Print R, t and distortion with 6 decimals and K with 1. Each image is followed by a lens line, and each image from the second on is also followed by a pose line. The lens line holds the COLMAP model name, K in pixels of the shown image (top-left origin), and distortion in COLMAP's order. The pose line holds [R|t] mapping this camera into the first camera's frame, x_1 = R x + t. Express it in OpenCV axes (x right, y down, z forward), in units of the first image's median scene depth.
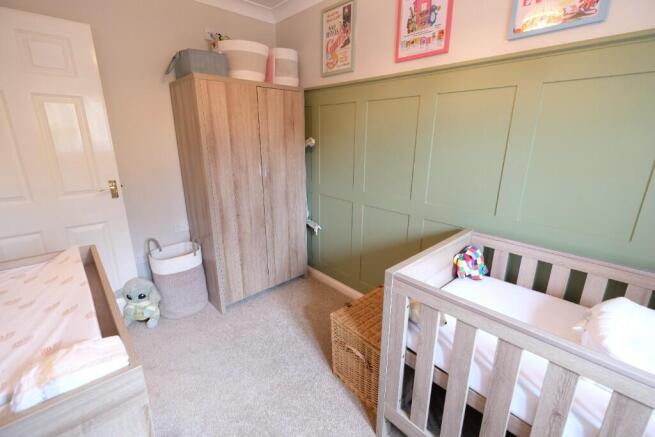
lens RADIAL K [[285.6, 0, 327.9], [0, 285.6, 215.7], [0, 0, 1]] dist [-0.001933, -0.000586]
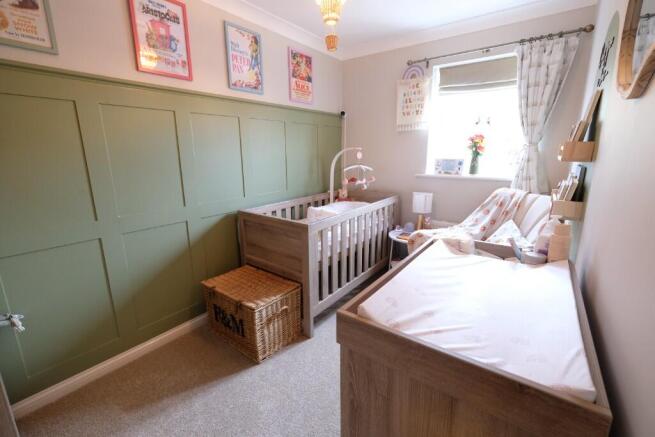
lens RADIAL K [[285.6, 0, 327.6], [0, 285.6, 217.4], [0, 0, 1]] dist [-0.001933, -0.000586]
pose [[-0.168451, -0.221096, 0.960594, -0.993882], [0.279885, 0.923681, 0.261681, -0.175968], [-0.945139, 0.312936, -0.093714, 0.725728]]
